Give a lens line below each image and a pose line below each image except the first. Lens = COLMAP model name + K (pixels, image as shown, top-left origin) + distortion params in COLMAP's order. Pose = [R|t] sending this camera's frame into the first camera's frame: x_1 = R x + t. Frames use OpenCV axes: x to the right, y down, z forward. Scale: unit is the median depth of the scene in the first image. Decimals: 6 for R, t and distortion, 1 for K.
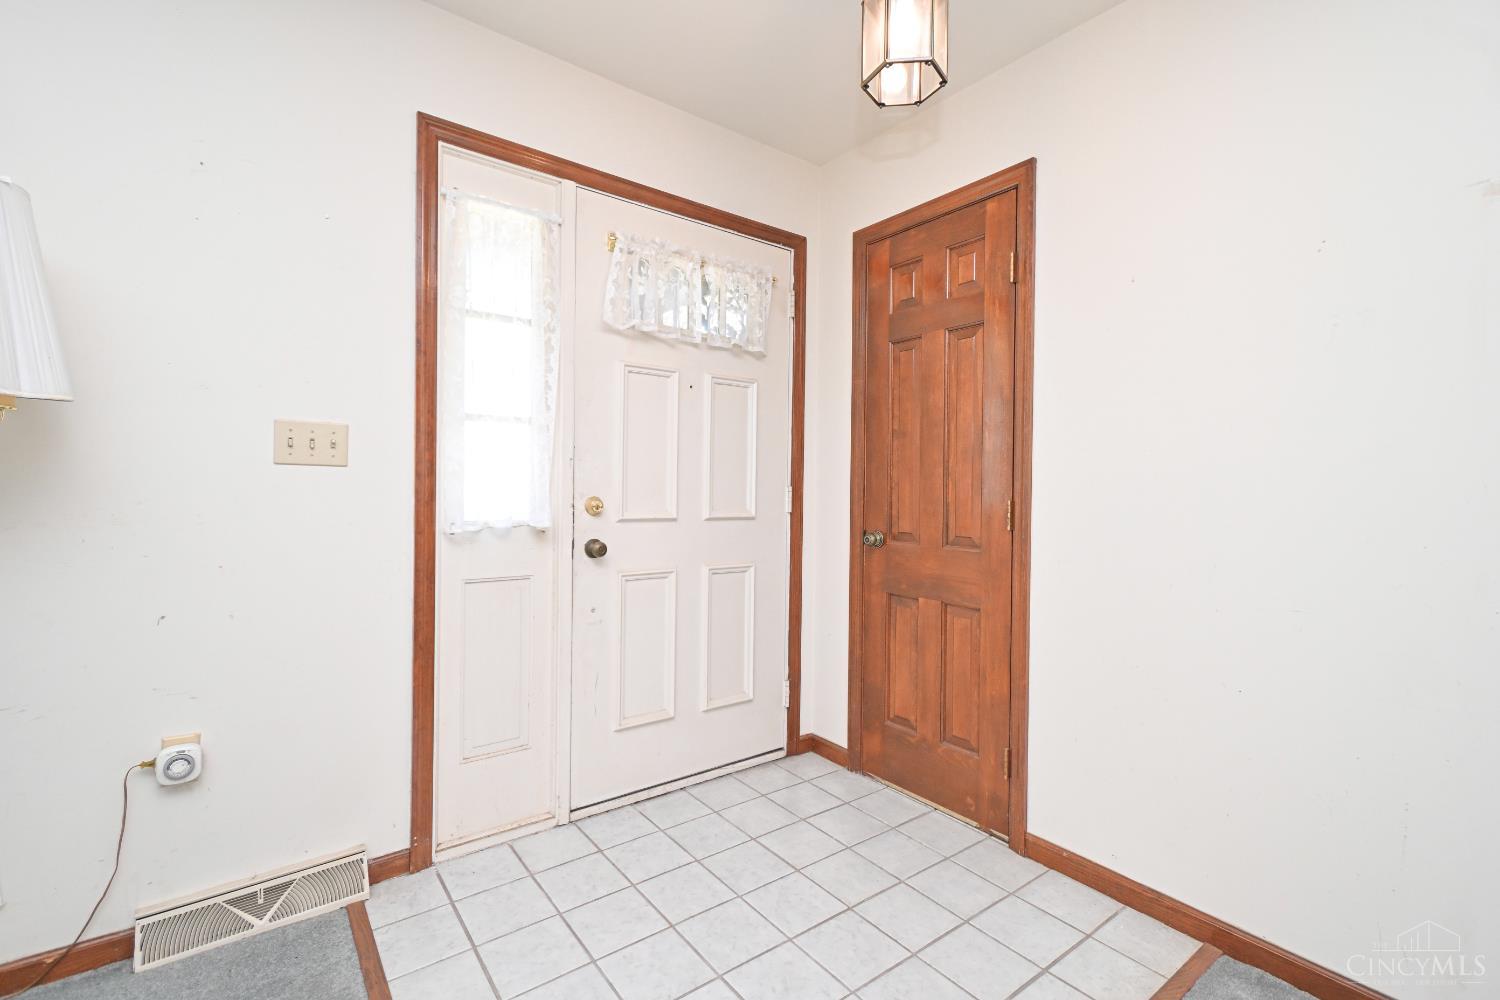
lens RADIAL K [[664.7, 0, 736.3], [0, 664.7, 494.3], [0, 0, 1]] dist [0.006863, -0.000120]
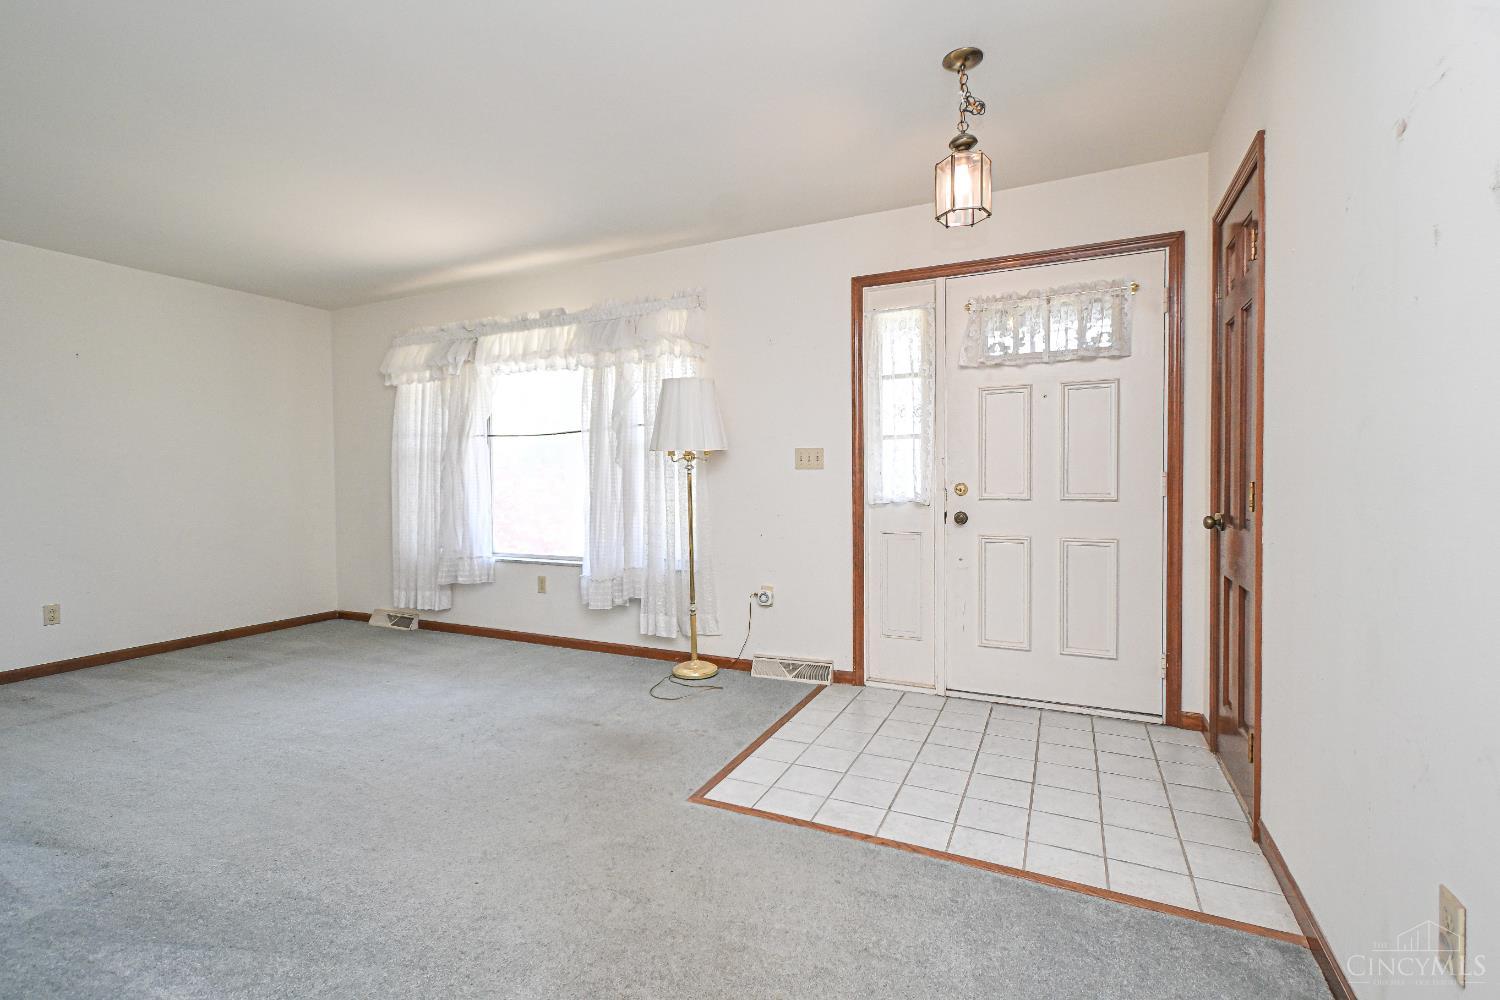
lens RADIAL K [[664.7, 0, 736.3], [0, 664.7, 494.3], [0, 0, 1]] dist [0.006863, -0.000120]
pose [[0.460986, -0.001400, -0.887406, 0.871133], [0.003047, 0.999995, 0.000005, 0.027891], [0.887402, -0.002706, 0.460988, -0.125303]]
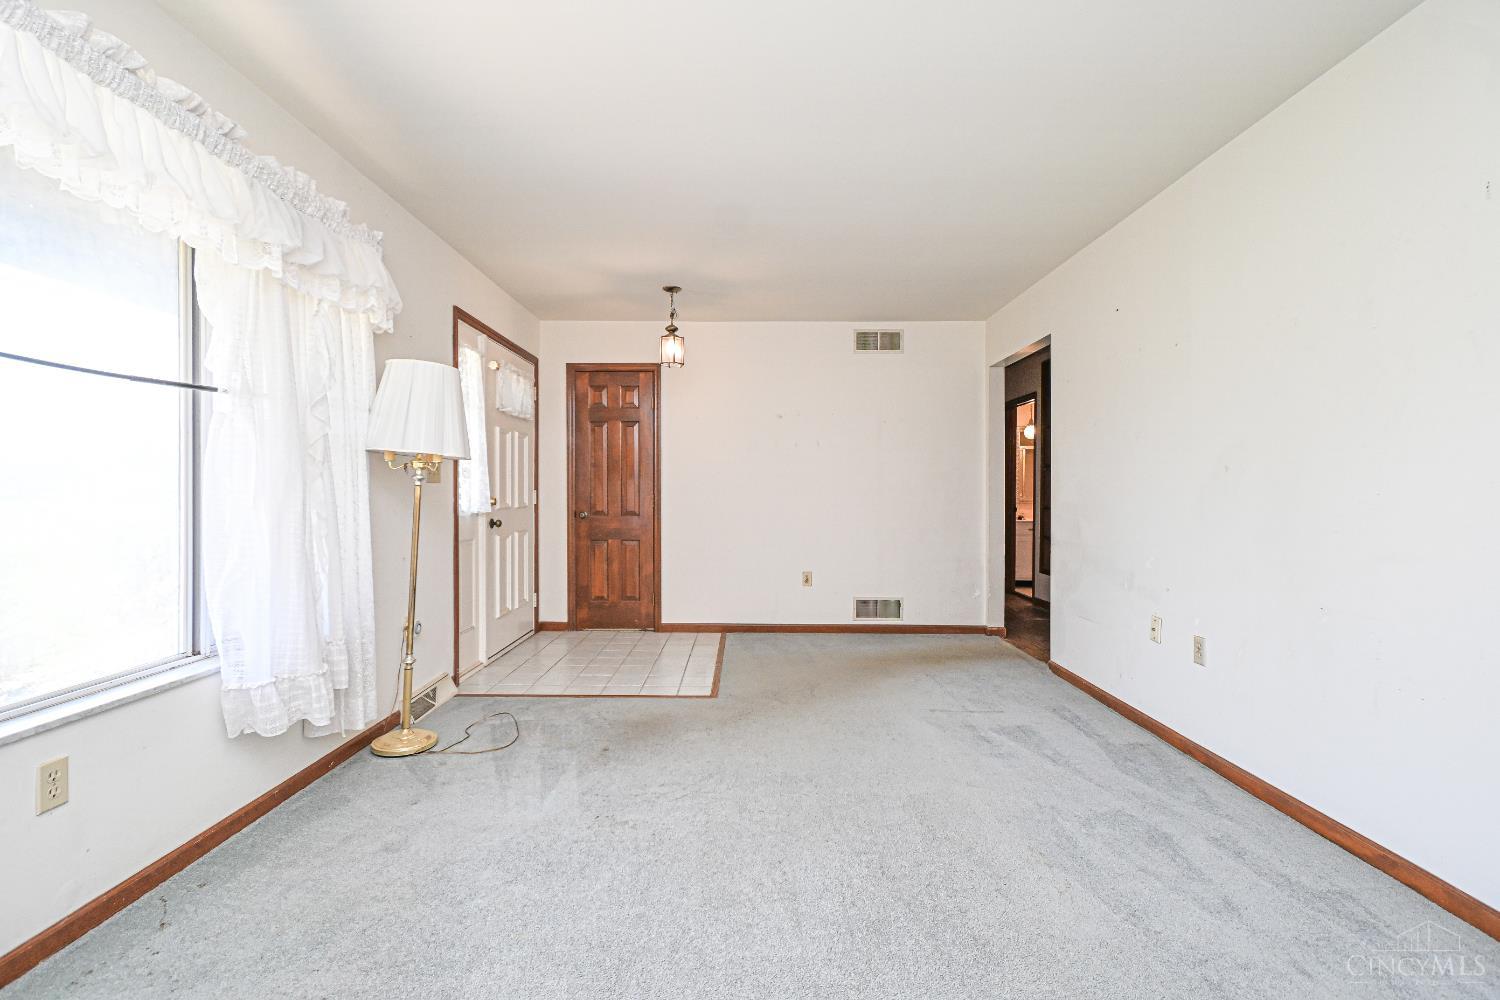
lens RADIAL K [[707.5, 0, 750.0], [0, 707.5, 500.0], [0, 0, 1]] dist [0.000226, -0.000086]
pose [[0.585870, -0.027408, 0.809941, -1.435099], [0.022107, 0.999597, 0.017835, -0.007722], [-0.810103, 0.007457, 0.586240, -0.805863]]
